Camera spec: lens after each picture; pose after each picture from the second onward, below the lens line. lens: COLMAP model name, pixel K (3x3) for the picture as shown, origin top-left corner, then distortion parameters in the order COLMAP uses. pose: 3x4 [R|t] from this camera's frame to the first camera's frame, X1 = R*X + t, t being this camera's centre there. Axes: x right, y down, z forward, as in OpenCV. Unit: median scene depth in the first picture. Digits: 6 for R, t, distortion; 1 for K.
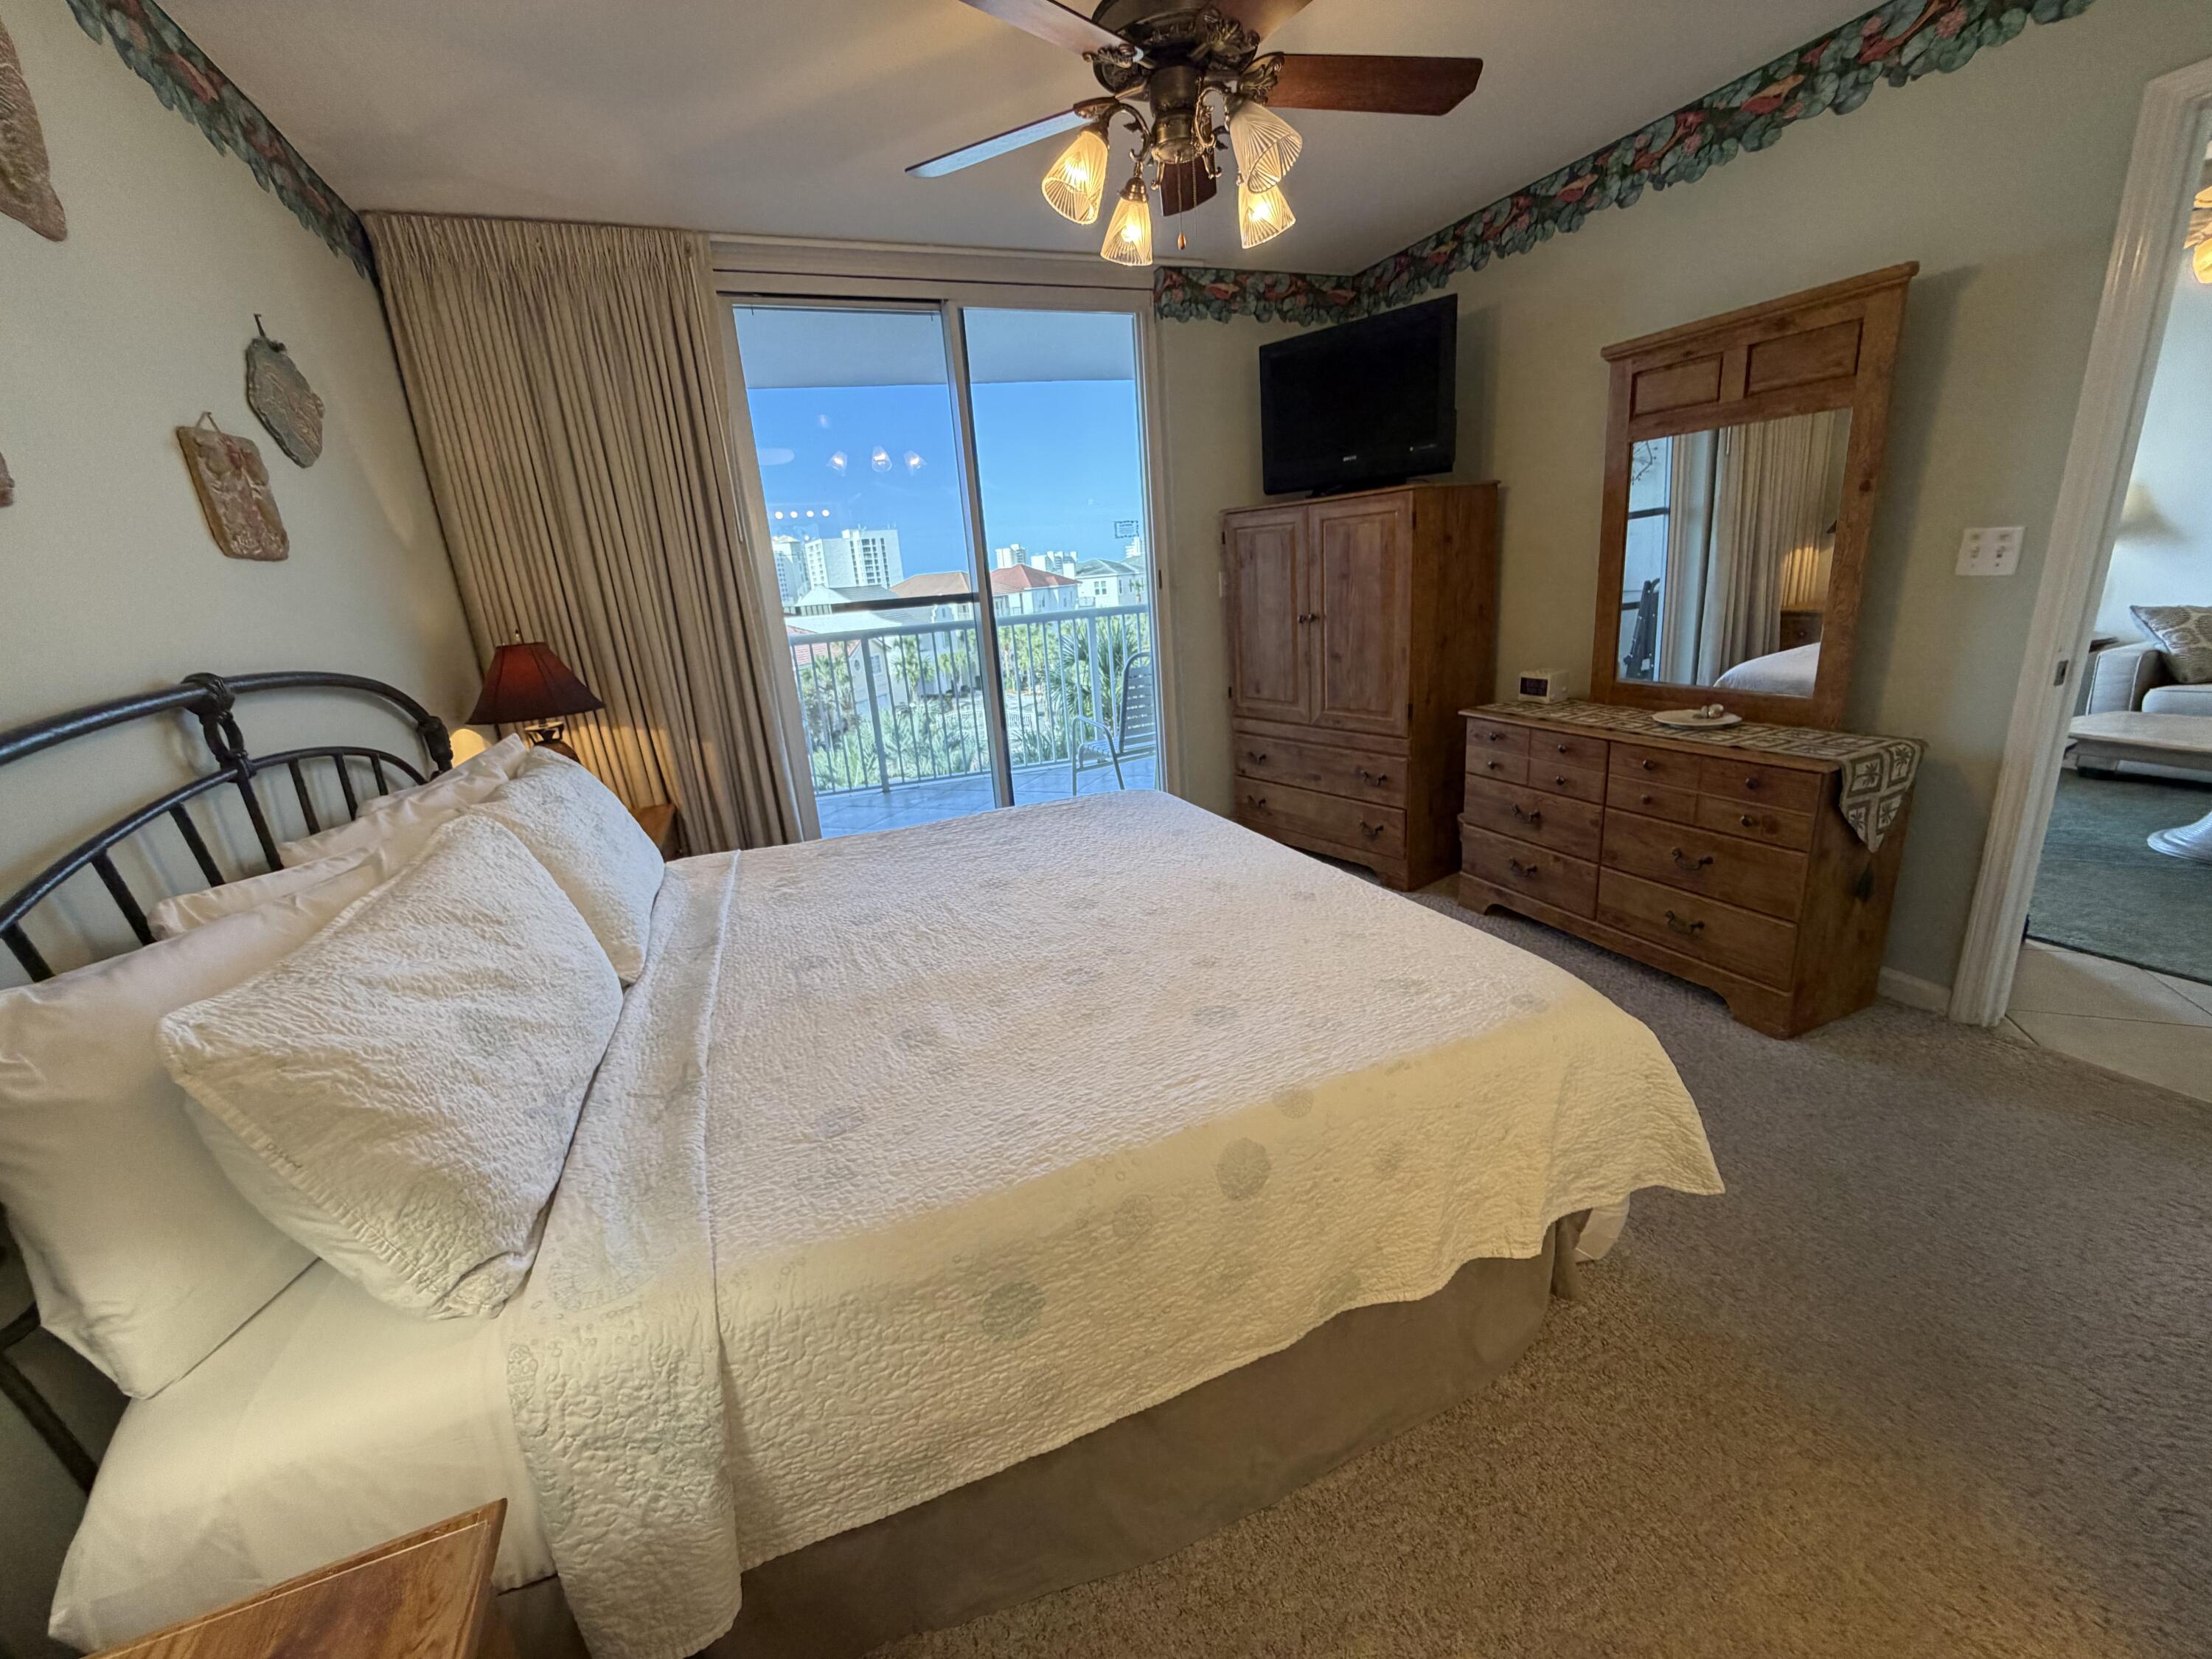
lens RADIAL K [[886.6, 0, 1097.8], [0, 886.6, 826.9], [0, 0, 1]] dist [-0.002280, 0.000335]
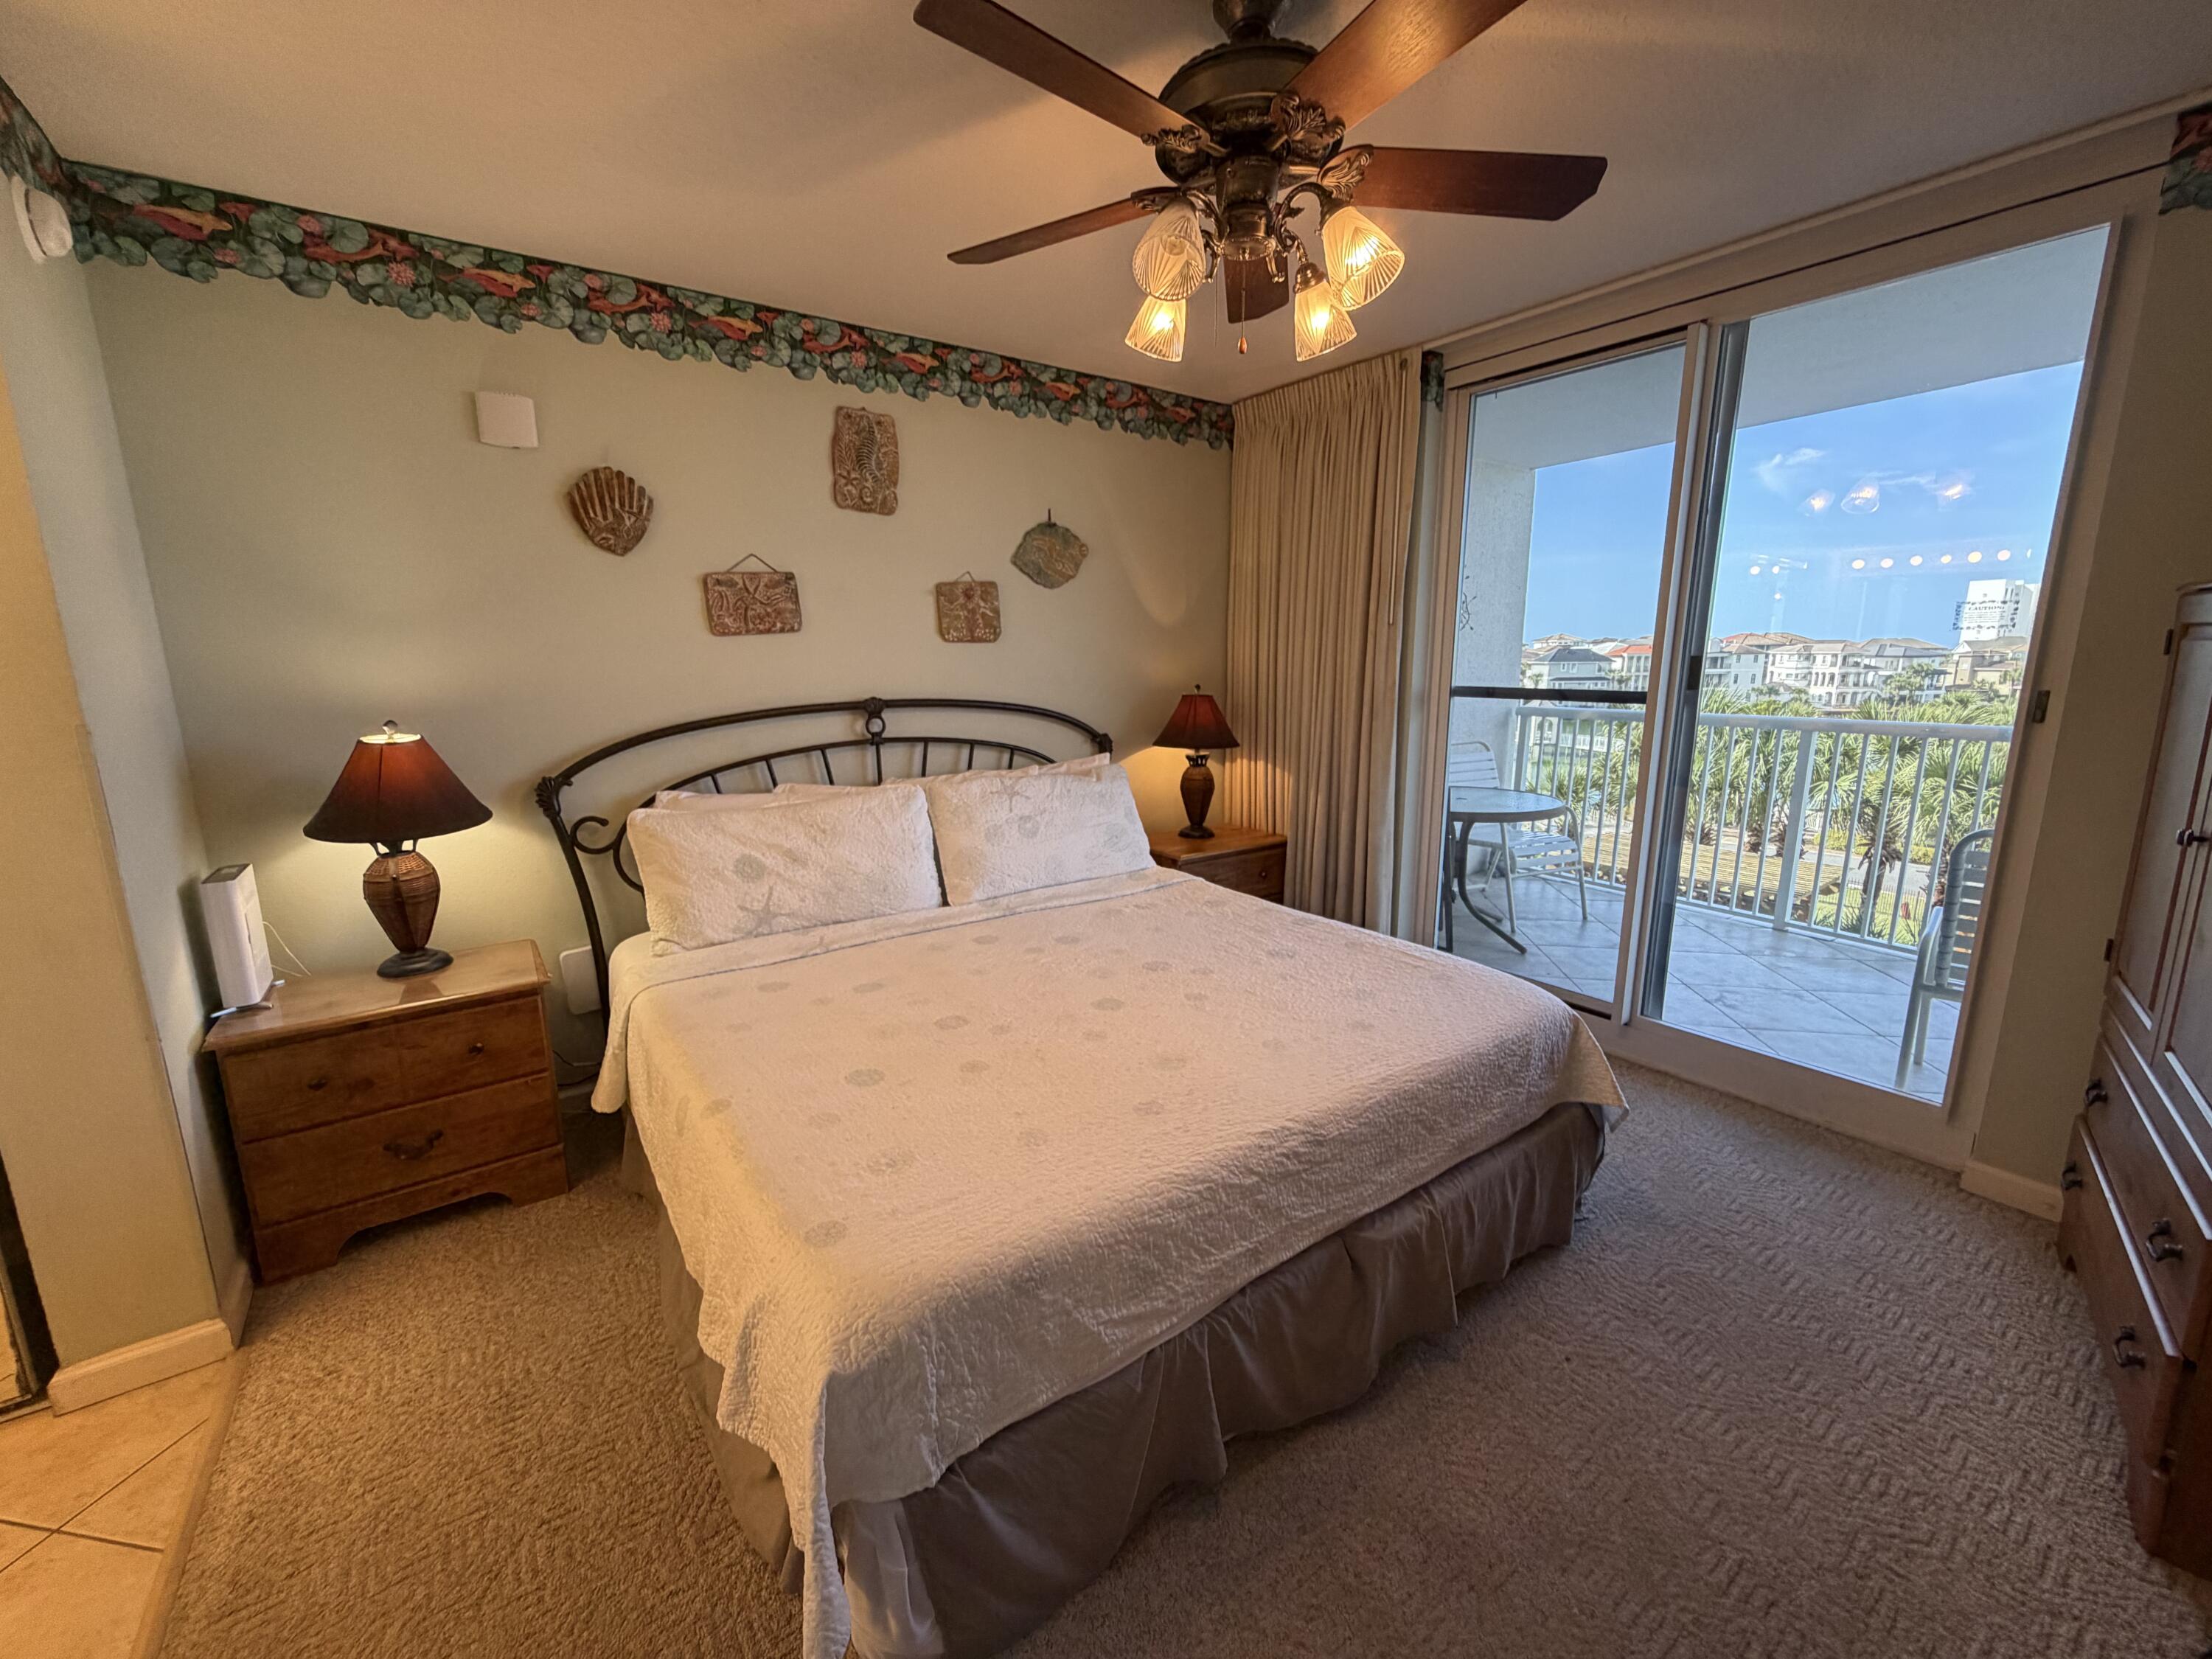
lens RADIAL K [[886.6, 0, 1102.1], [0, 886.6, 822.6], [0, 0, 1]] dist [-0.002280, 0.000335]
pose [[0.233685, 0.252199, -0.939035, 0.896010], [-0.278079, 0.942770, 0.184001, -0.300254], [0.931699, 0.218128, 0.290443, 0.641278]]
